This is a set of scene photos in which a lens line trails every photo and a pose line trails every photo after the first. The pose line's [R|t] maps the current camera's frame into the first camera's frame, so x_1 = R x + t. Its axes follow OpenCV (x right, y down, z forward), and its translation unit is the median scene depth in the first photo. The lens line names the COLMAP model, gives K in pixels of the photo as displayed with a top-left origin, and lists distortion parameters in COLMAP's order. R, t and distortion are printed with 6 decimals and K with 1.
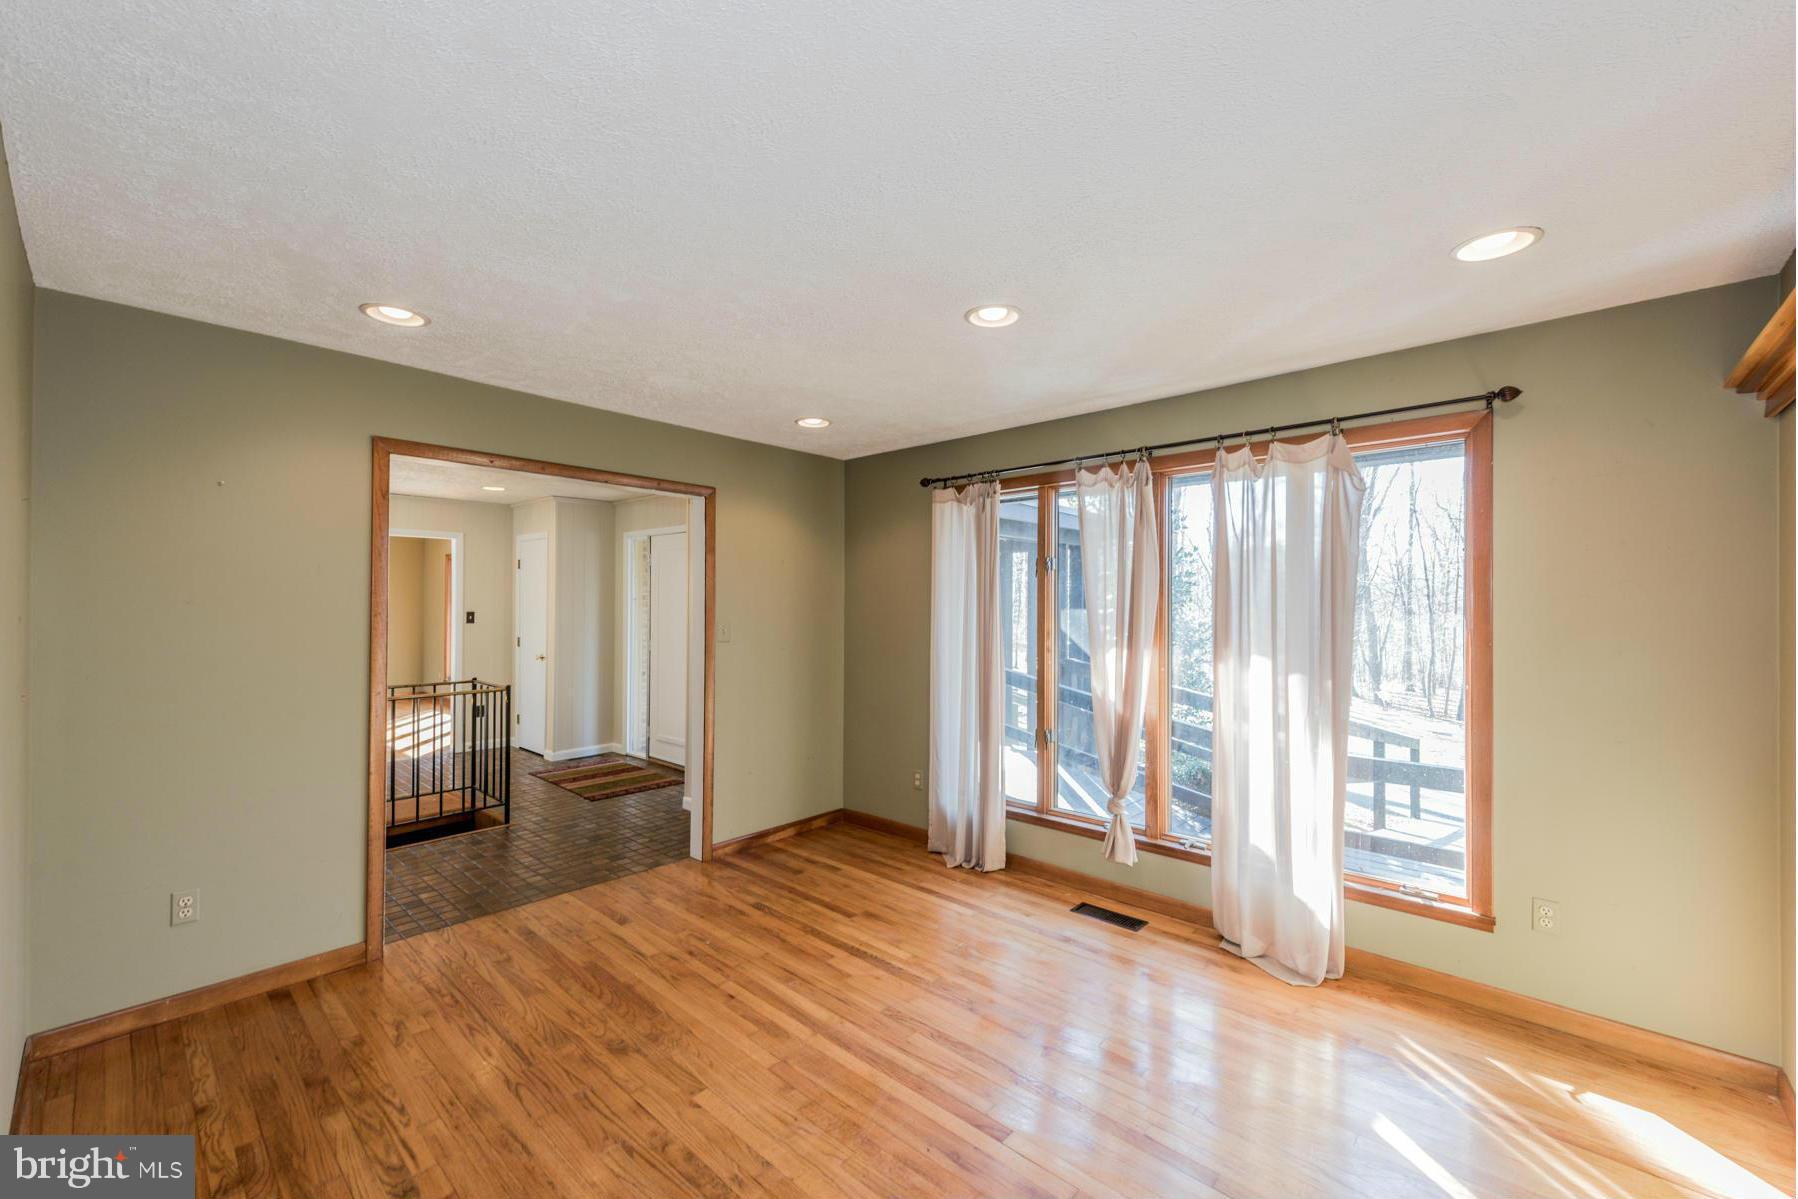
lens RADIAL K [[725.2, 0, 903.4], [0, 725.2, 600.3], [0, 0, 1]] dist [0.000015, -0.000018]
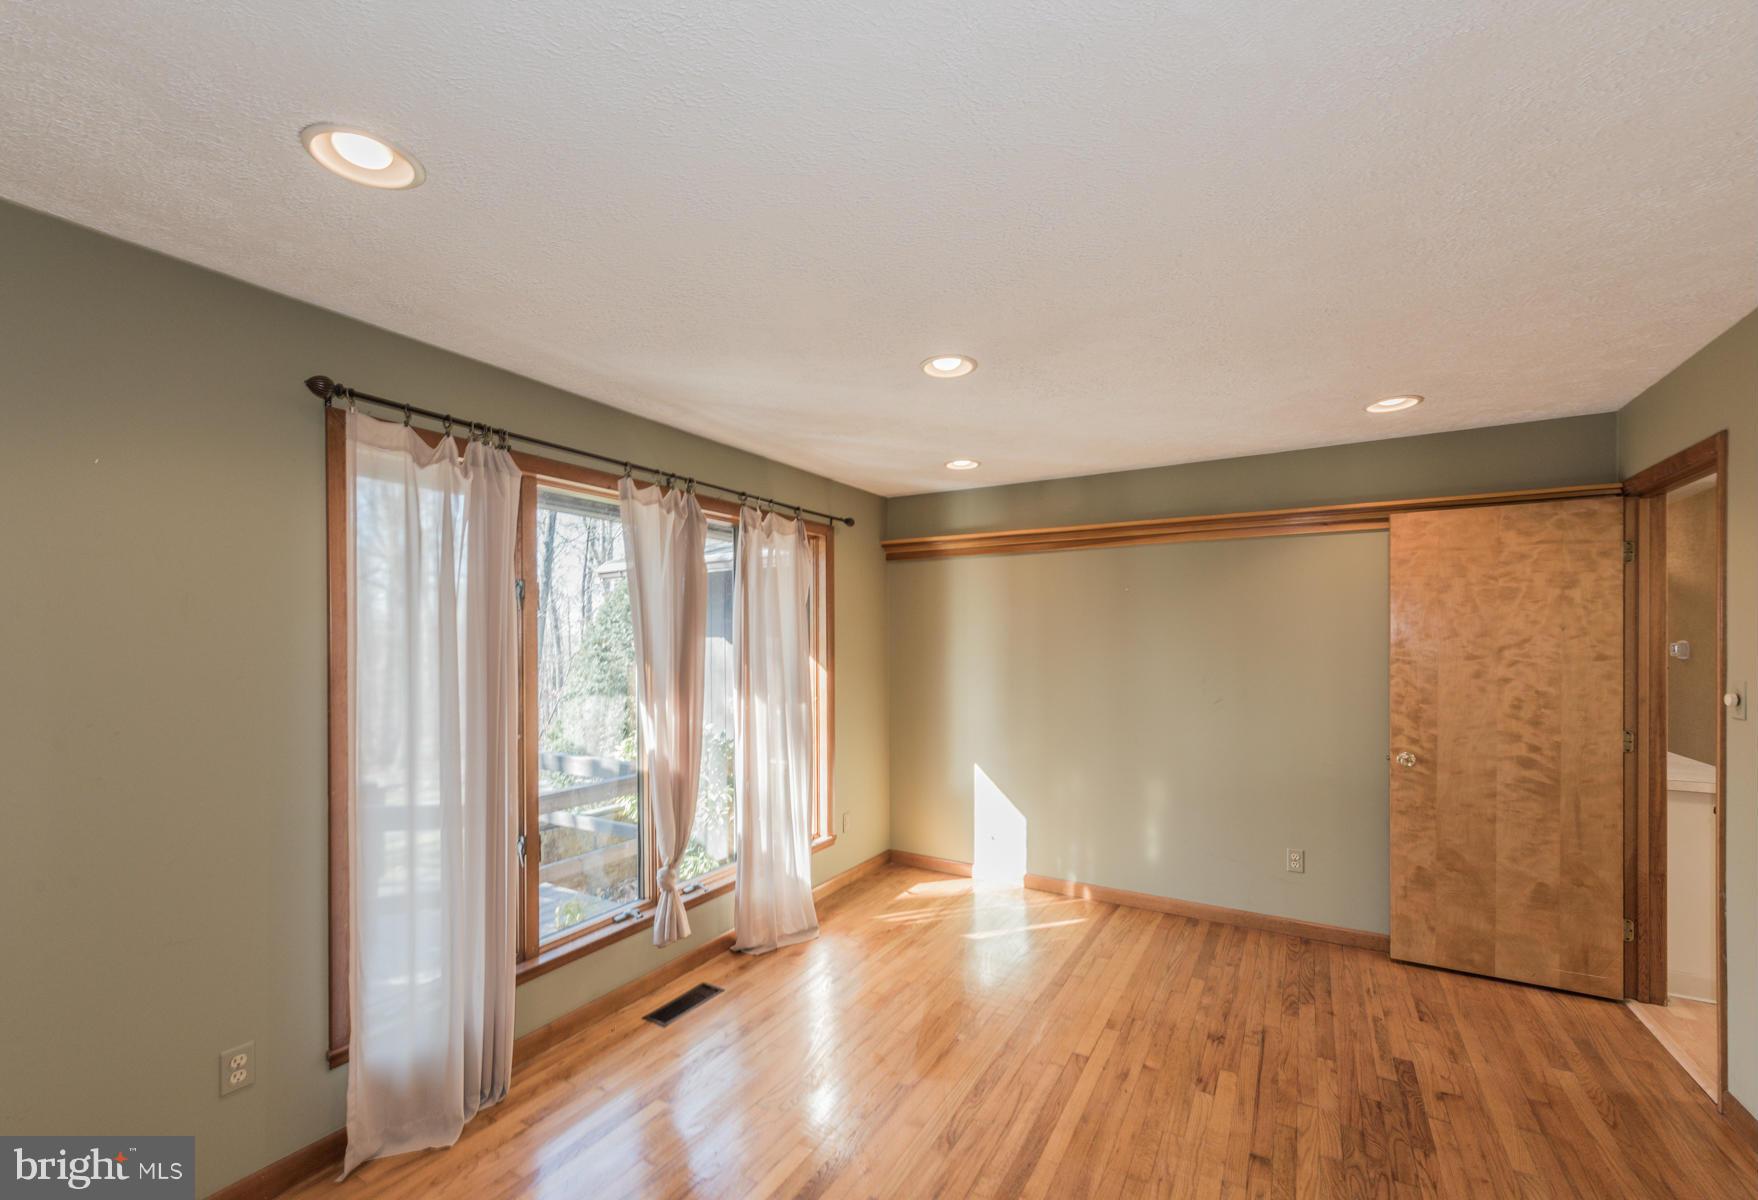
lens RADIAL K [[774.9, 0, 847.5], [0, 774.9, 632.8], [0, 0, 1]] dist [0.000402, 0.000039]
pose [[-0.198655, -0.008237, 0.980035, -0.711744], [-0.000858, 0.999966, 0.008230, -0.017218], [-0.980069, 0.000794, -0.198656, 1.066982]]
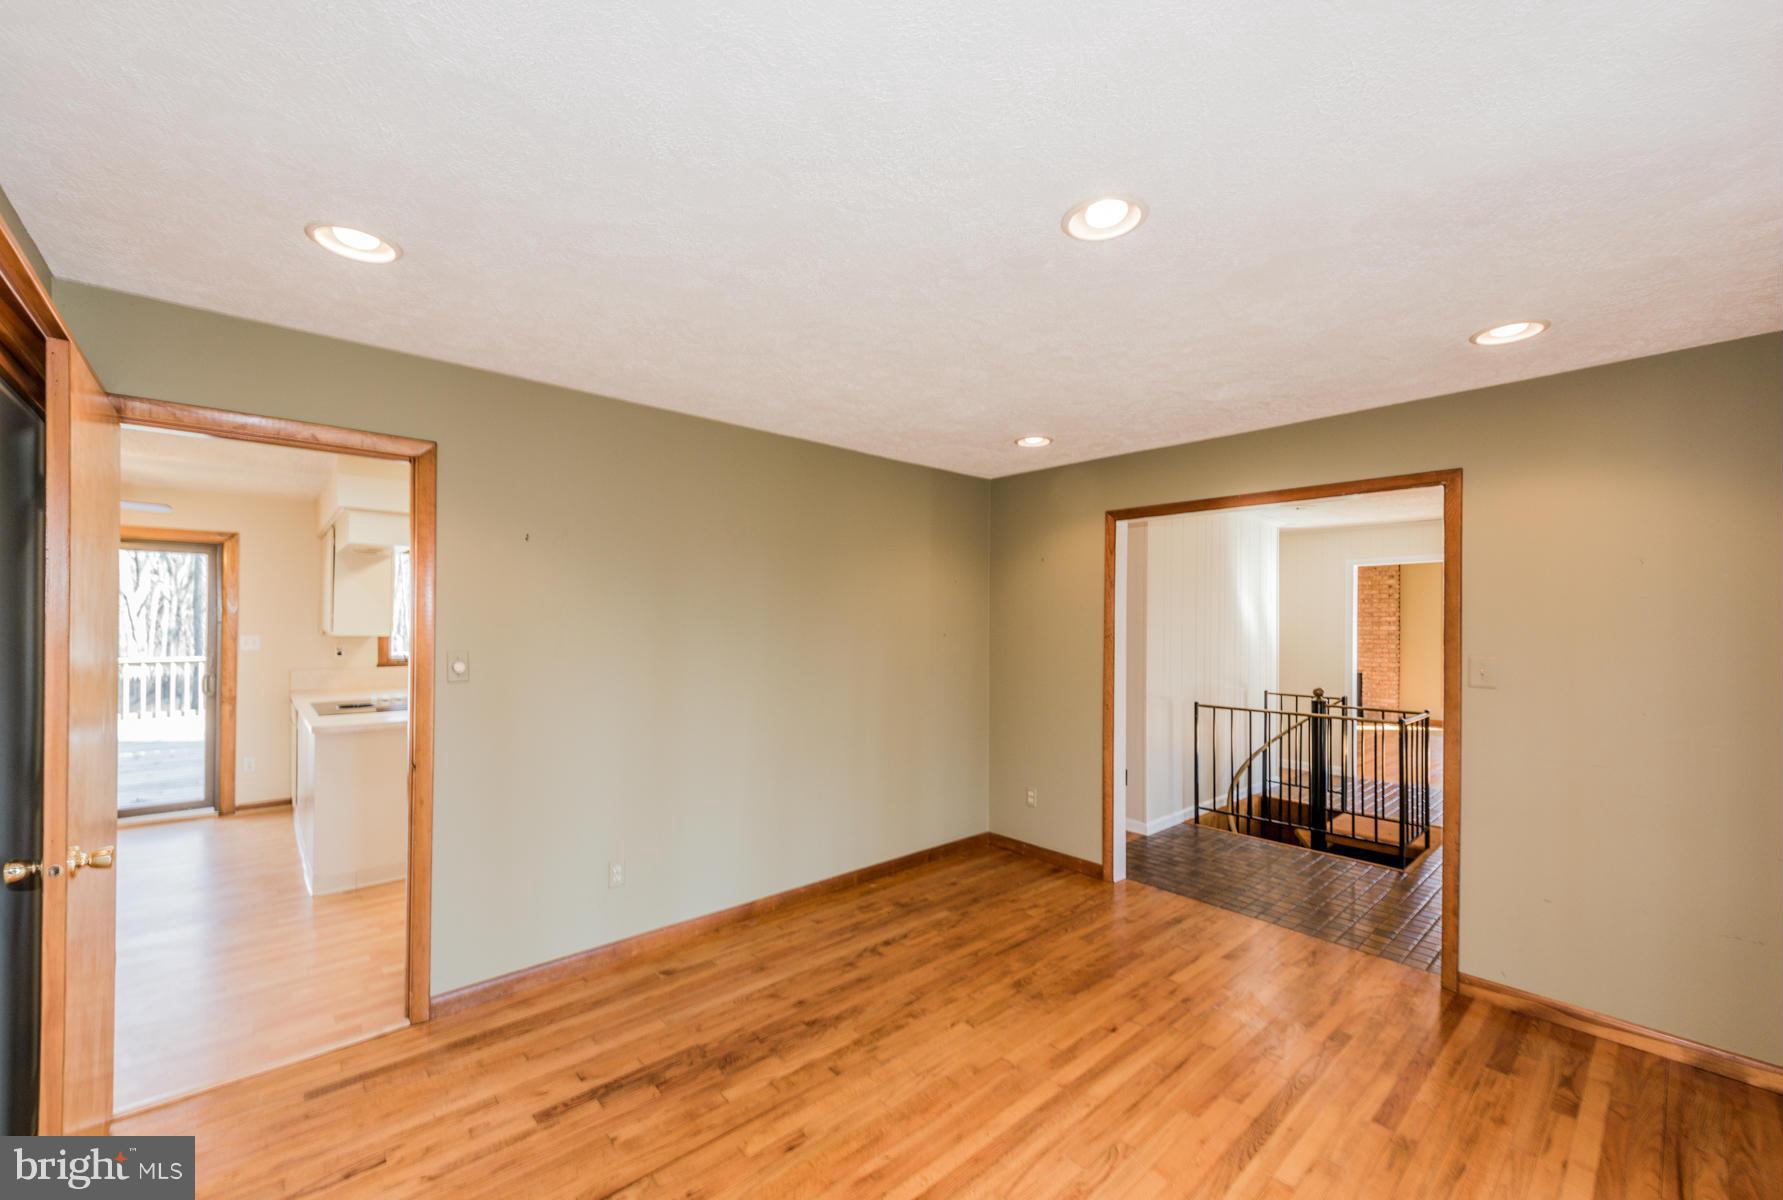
lens RADIAL K [[708.9, 0, 891.5], [0, 708.9, 615.5], [0, 0, 1]] dist [-0.002667, -0.000470]
pose [[-0.104896, -0.010248, -0.994430, 0.651009], [-0.004716, 0.999941, -0.009808, -0.004665], [0.994472, 0.003661, -0.104938, 0.688461]]
